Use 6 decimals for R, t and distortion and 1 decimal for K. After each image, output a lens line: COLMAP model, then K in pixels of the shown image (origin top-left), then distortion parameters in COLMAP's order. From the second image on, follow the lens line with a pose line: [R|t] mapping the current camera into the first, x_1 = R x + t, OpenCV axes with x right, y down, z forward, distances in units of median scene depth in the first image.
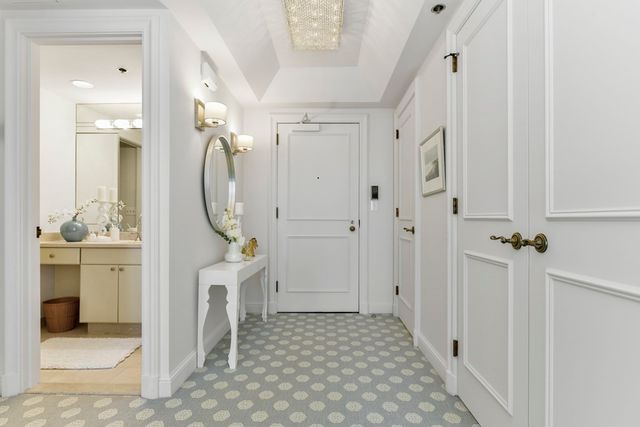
lens RADIAL K [[332.0, 0, 320.0], [0, 332.0, 213.5], [0, 0, 1]] dist [0.001363, 0.000272]
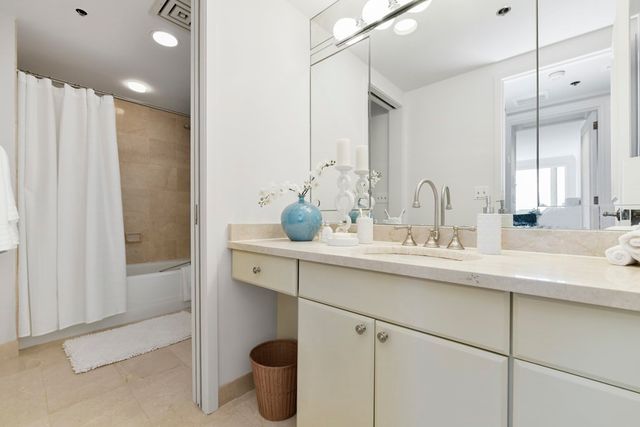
lens RADIAL K [[273.9, 0, 320.0], [0, 273.9, 213.5], [0, 0, 1]] dist [0.001547, 0.000183]
pose [[0.756199, -0.003206, -0.654333, -0.398503], [0.010051, 0.999927, 0.006716, 0.035159], [0.654264, -0.011656, 0.756176, 0.643452]]
